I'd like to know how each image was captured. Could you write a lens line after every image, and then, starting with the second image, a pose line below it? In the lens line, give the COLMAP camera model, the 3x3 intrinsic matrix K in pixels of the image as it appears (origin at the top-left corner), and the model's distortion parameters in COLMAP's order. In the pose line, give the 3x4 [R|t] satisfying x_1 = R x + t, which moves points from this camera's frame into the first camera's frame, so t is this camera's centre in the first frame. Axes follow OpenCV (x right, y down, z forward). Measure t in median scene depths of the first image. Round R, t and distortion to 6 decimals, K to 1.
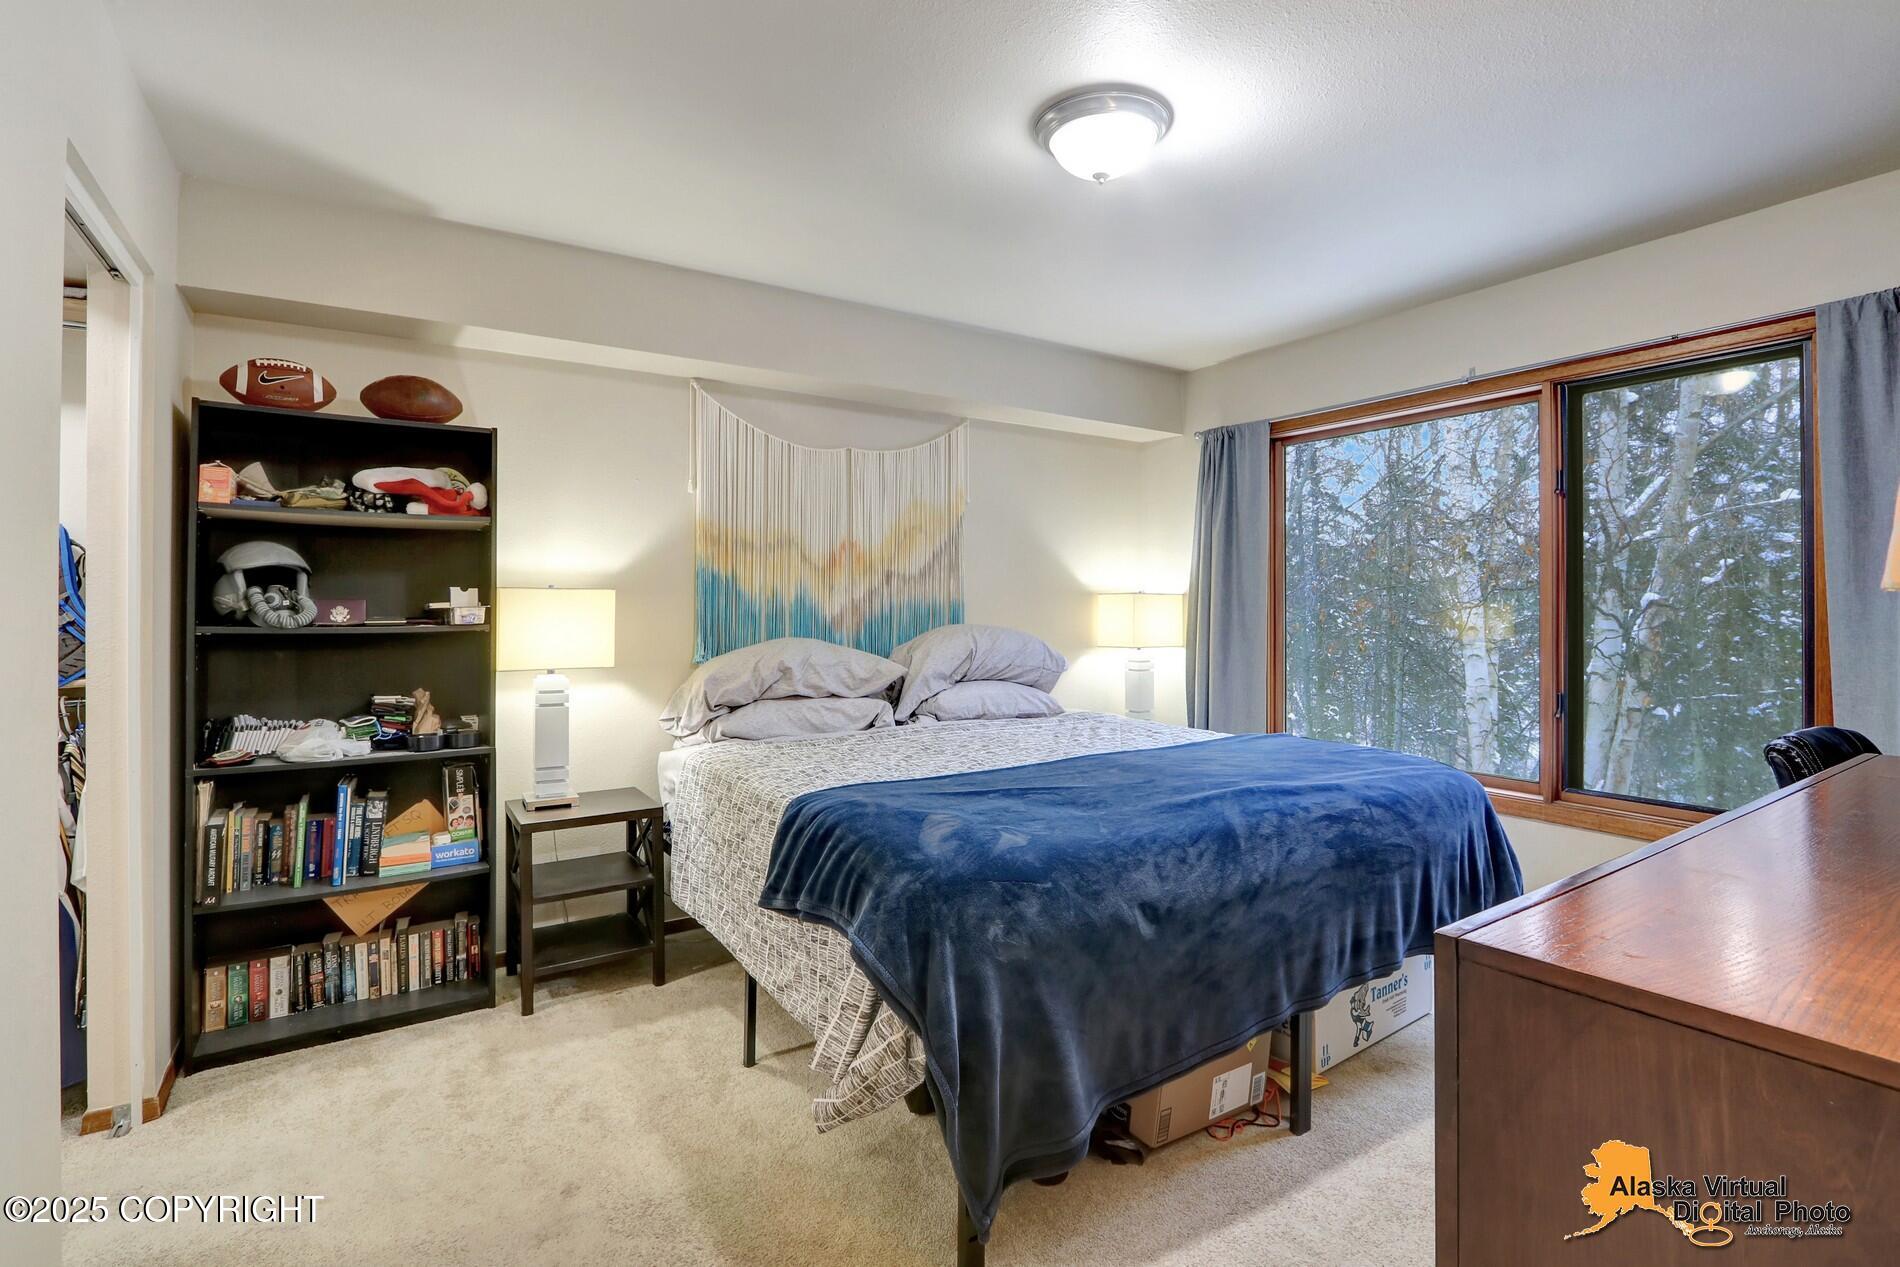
lens RADIAL K [[908.1, 0, 969.7], [0, 908.1, 594.7], [0, 0, 1]] dist [-0.006075, -0.001112]
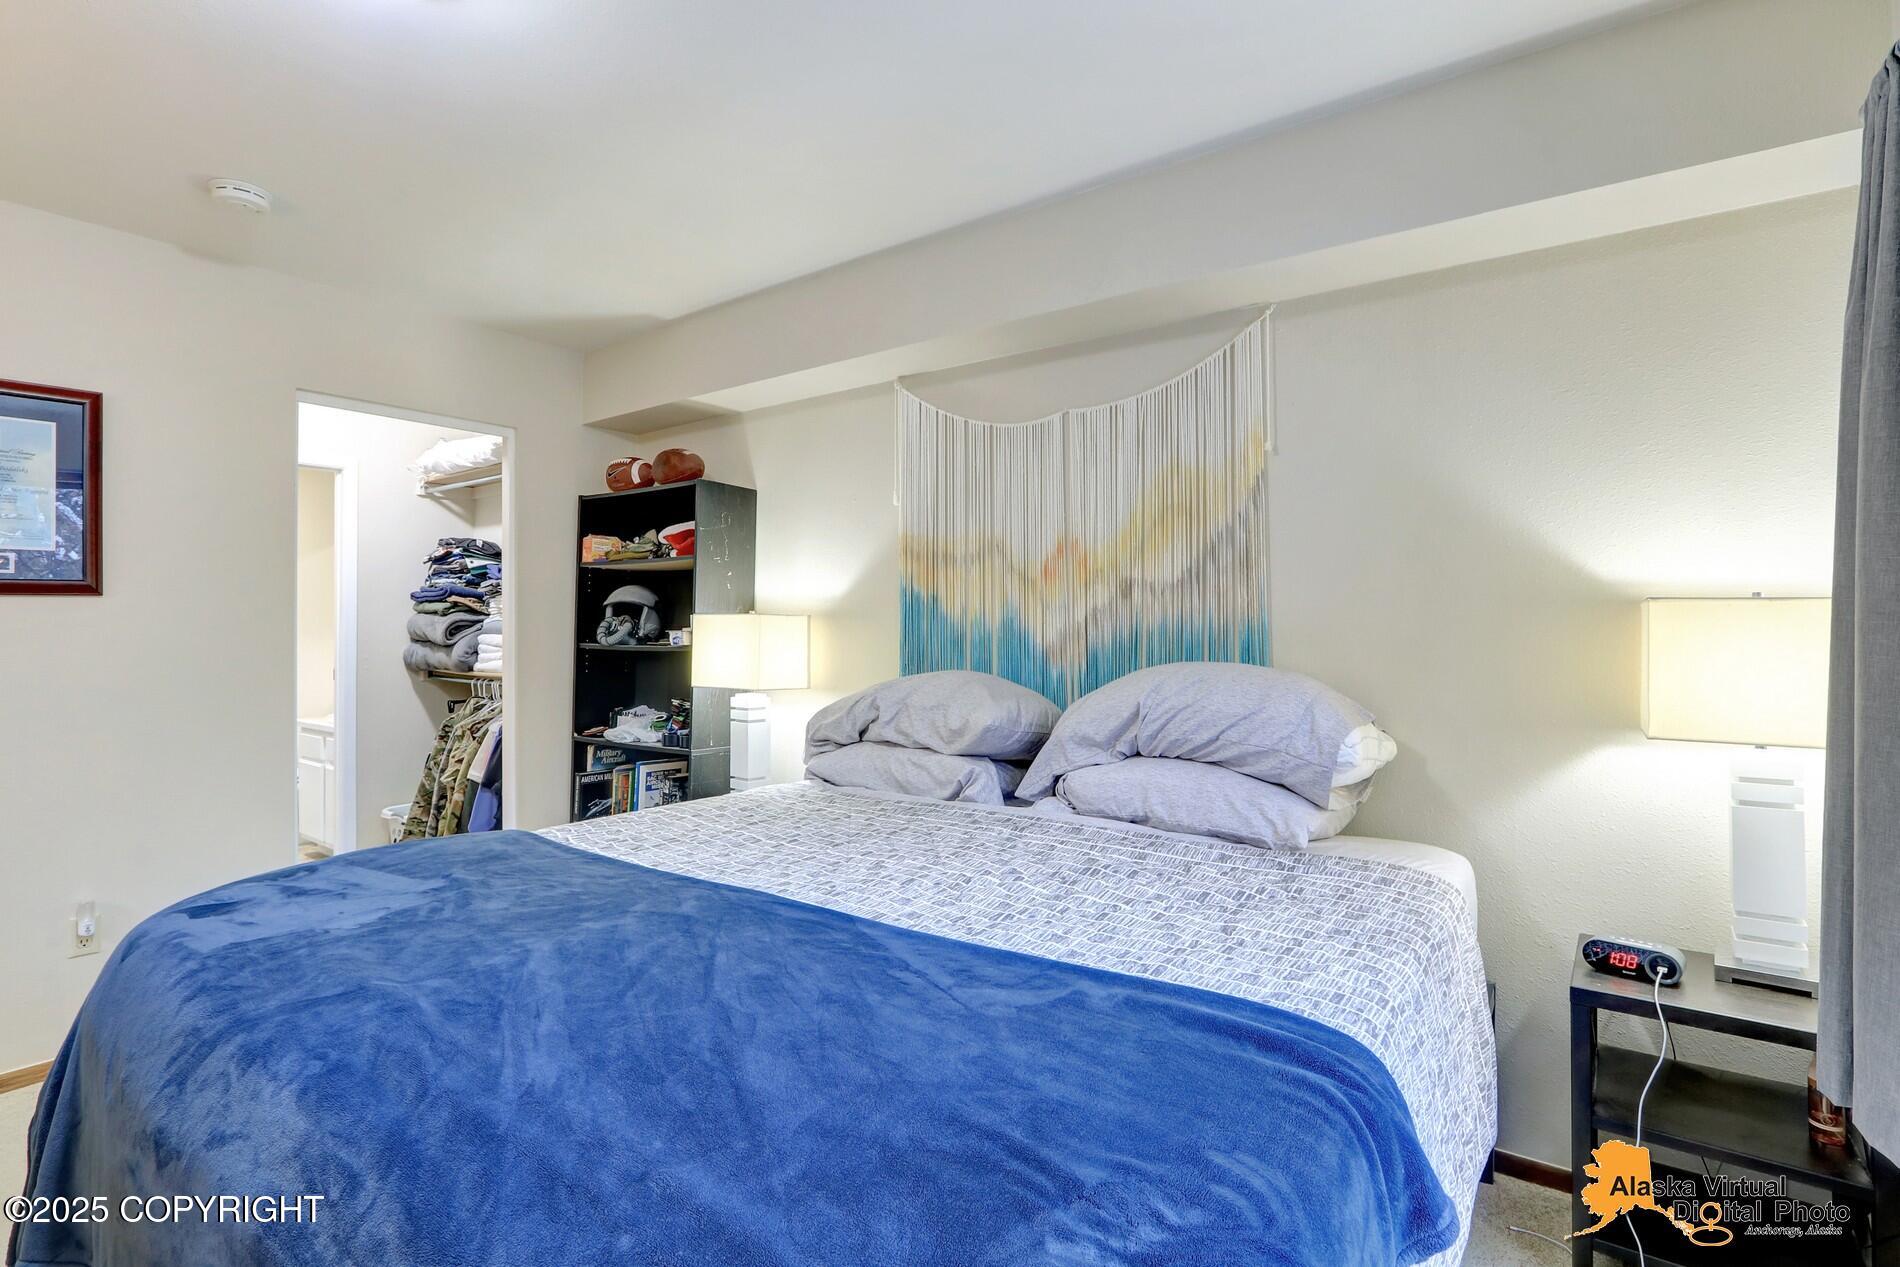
lens RADIAL K [[908.1, 0, 945.1], [0, 908.1, 629.3], [0, 0, 1]] dist [-0.006075, -0.001112]
pose [[0.344323, -0.002277, -0.938849, 0.716974], [0.006967, 0.999976, 0.000130, 0.014117], [0.938826, -0.006586, 0.344330, 0.939870]]
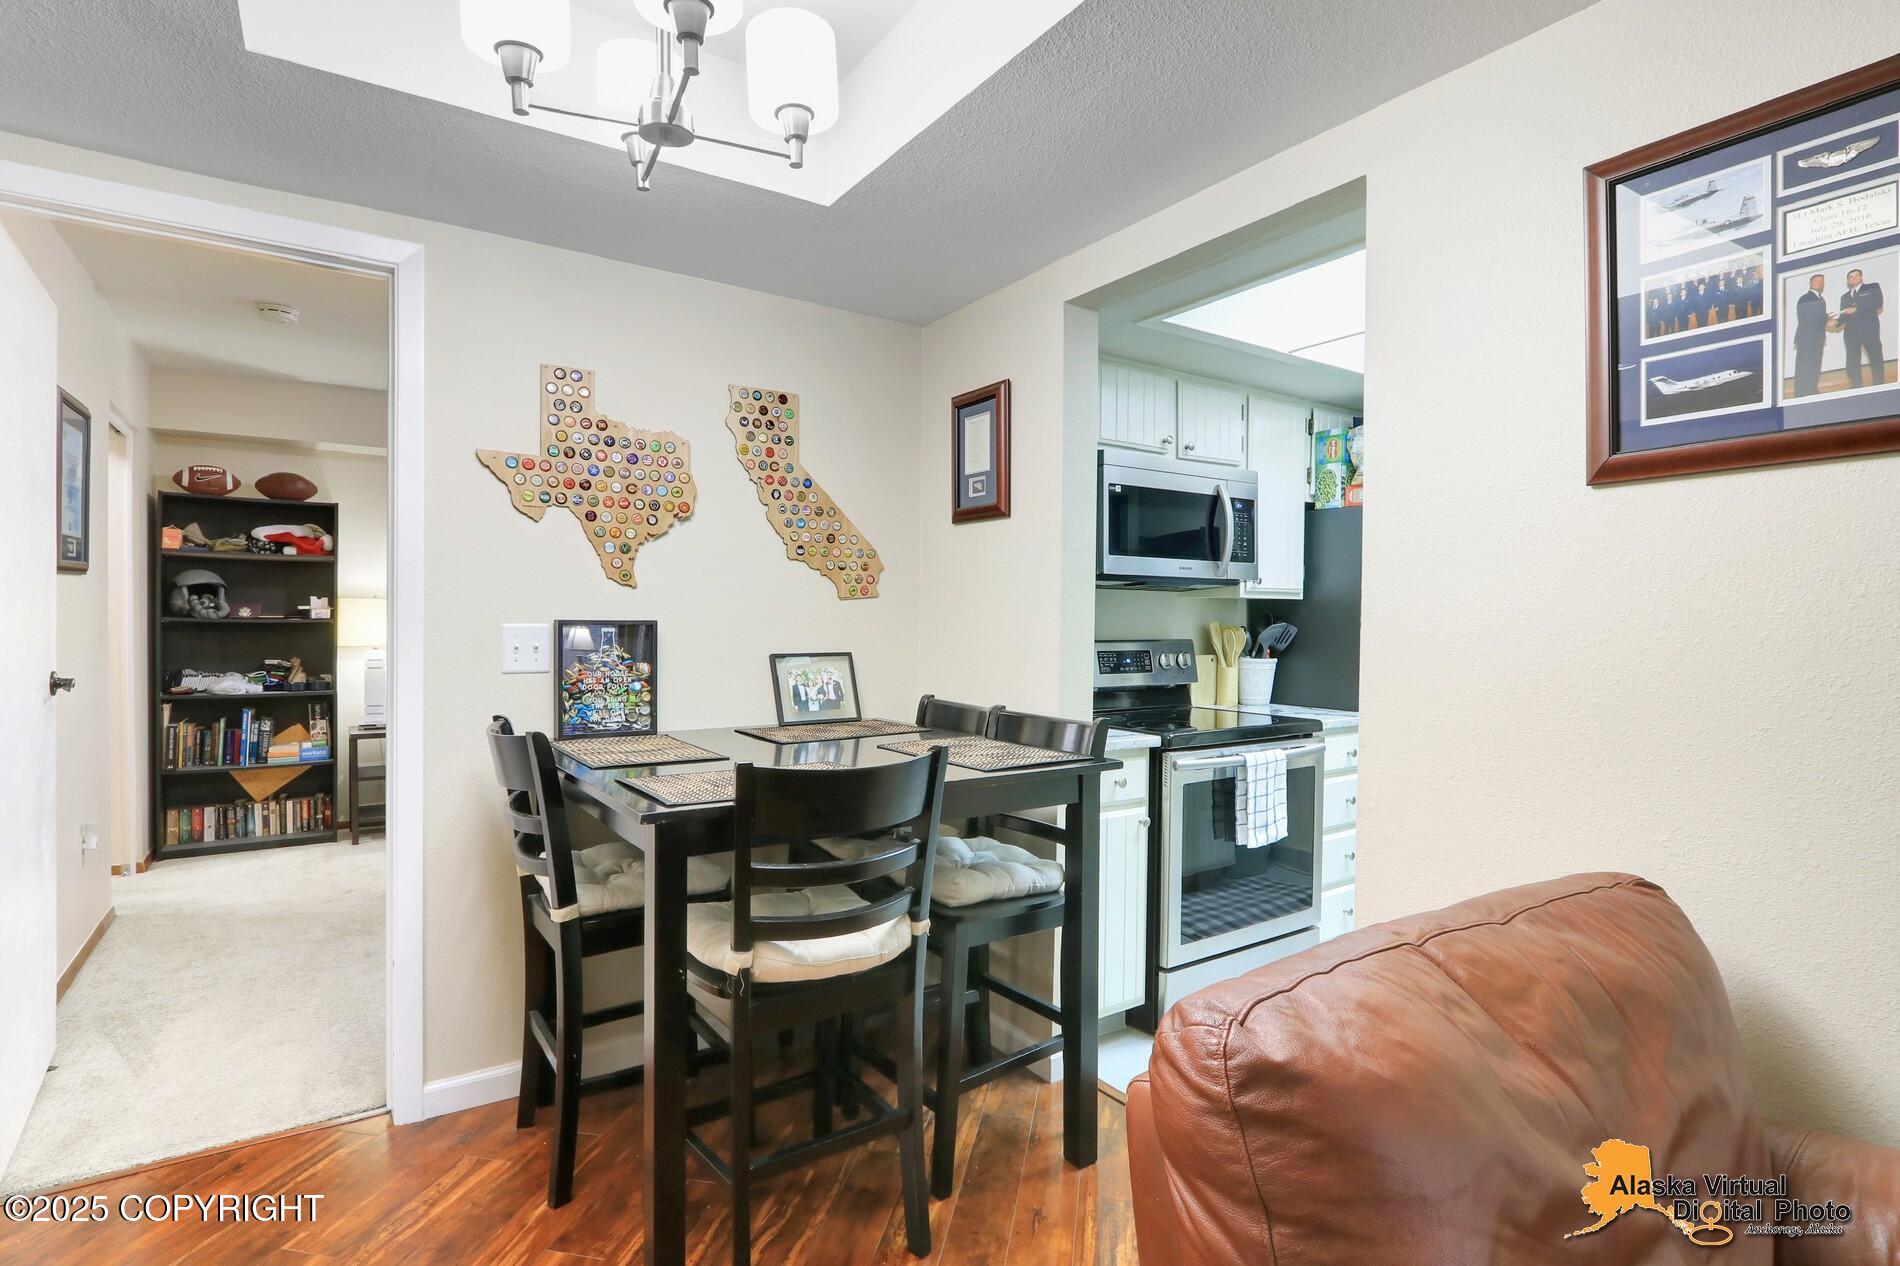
lens RADIAL K [[908.1, 0, 933.2], [0, 908.1, 625.4], [0, 0, 1]] dist [-0.006075, -0.001112]
pose [[0.999820, 0.008923, 0.016740, 0.581202], [-0.009259, 0.999756, 0.020059, 0.000792], [-0.016556, -0.020210, 0.999659, -0.735681]]
